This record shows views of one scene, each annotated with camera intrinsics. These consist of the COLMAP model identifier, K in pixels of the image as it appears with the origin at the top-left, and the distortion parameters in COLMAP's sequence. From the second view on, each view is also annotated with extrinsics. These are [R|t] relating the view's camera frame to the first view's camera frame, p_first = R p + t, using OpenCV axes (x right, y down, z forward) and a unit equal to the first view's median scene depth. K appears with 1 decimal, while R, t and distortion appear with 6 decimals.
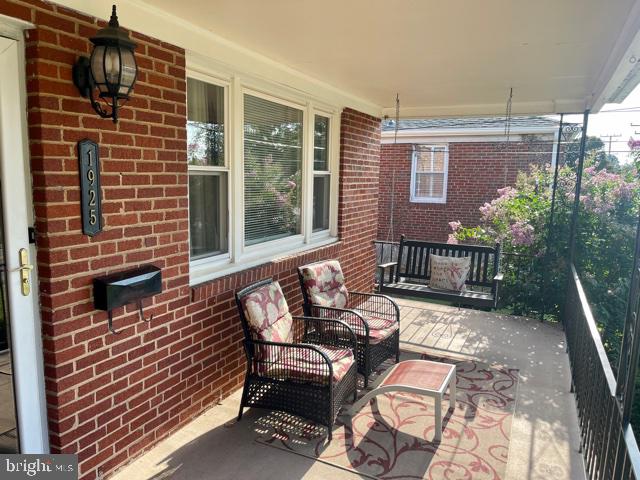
lens RADIAL K [[490.5, 0, 319.5], [0, 490.5, 248.8], [0, 0, 1]] dist [0.076265, -0.109244]
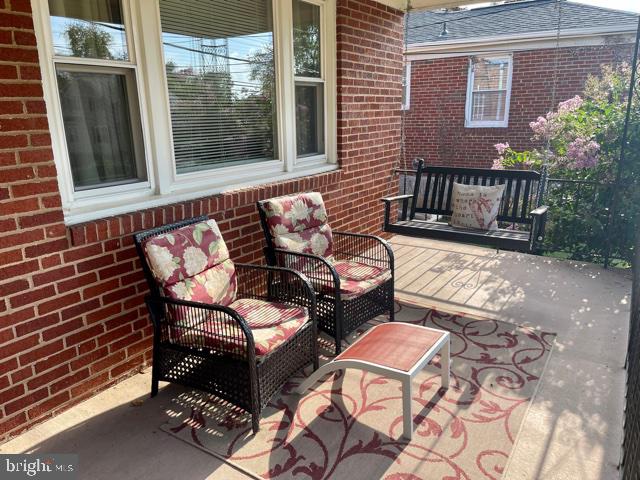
lens RADIAL K [[490.5, 0, 319.5], [0, 490.5, 248.8], [0, 0, 1]] dist [0.076265, -0.109244]
pose [[0.989254, 0.001420, -0.146199, 0.176353], [0.016533, 0.992453, 0.121507, 0.021815], [0.145268, -0.122618, 0.981765, 0.254602]]
